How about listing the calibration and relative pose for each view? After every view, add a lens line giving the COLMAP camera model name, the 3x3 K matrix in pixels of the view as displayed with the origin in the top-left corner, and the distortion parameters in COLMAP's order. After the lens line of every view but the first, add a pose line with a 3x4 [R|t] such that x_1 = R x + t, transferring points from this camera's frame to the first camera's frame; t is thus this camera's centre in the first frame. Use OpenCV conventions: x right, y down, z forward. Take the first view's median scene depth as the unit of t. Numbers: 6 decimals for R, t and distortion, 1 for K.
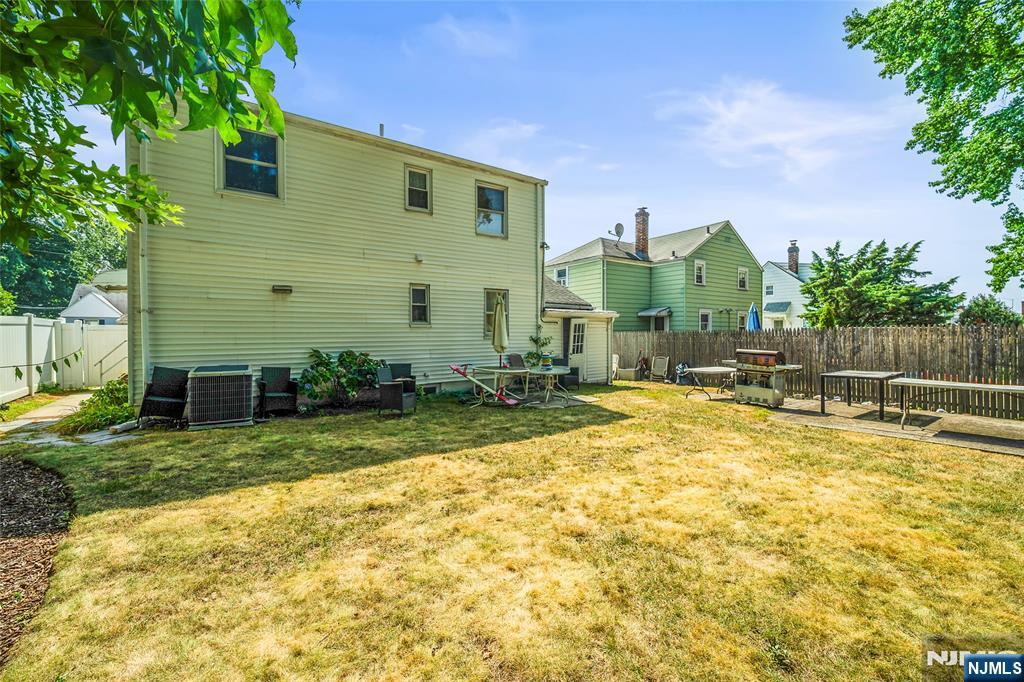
lens RADIAL K [[421.7, 0, 513.8], [0, 421.7, 340.7], [0, 0, 1]] dist [0.000238, -0.000457]
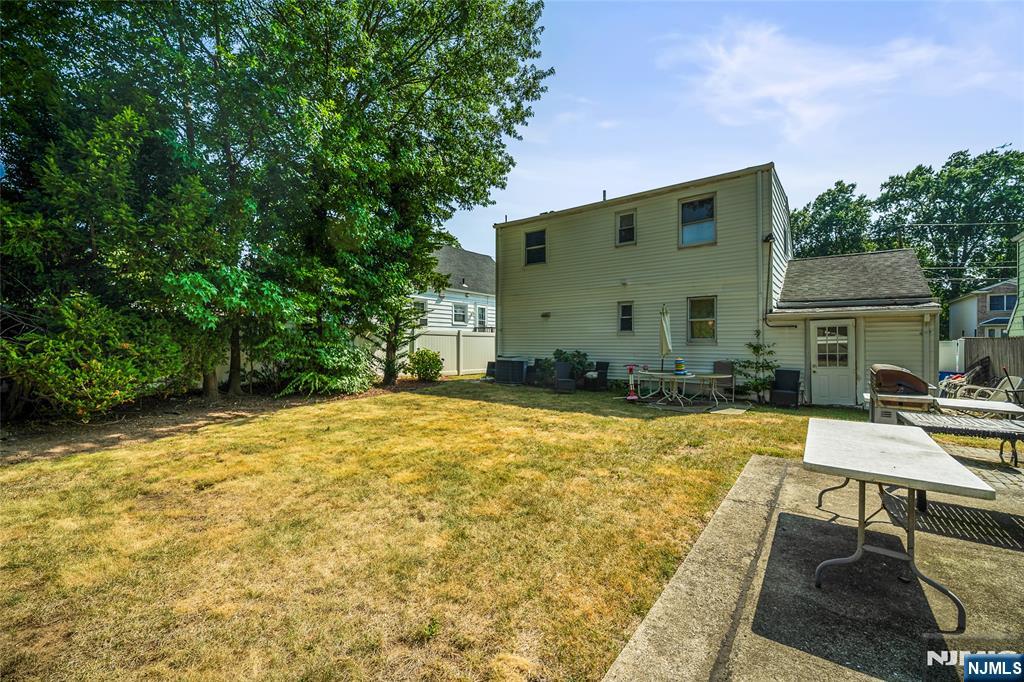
lens RADIAL K [[421.7, 0, 509.9], [0, 421.7, 339.0], [0, 0, 1]] dist [0.000238, -0.000457]
pose [[0.287106, -0.006286, -0.957878, 0.798795], [-0.017715, 0.999773, -0.011871, 0.001244], [0.957735, 0.020377, 0.286929, 0.264055]]
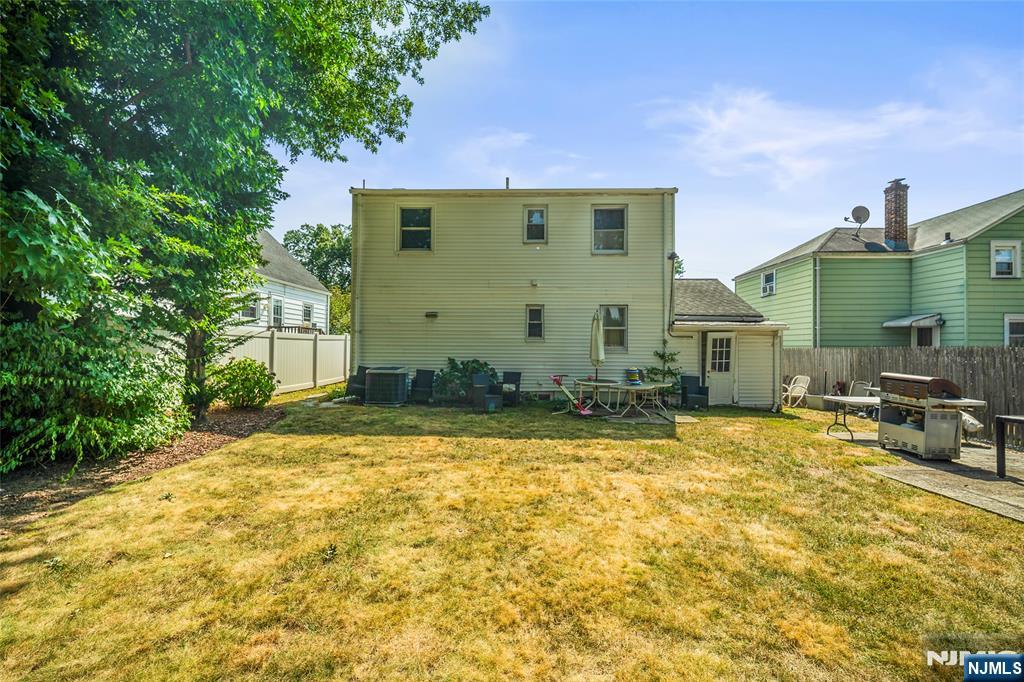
lens RADIAL K [[421.7, 0, 507.1], [0, 421.7, 345.2], [0, 0, 1]] dist [0.000238, -0.000457]
pose [[0.799985, 0.006670, -0.599983, 0.367089], [-0.020328, 0.999665, -0.015990, -0.002338], [0.599675, 0.024989, 0.799853, 0.021615]]
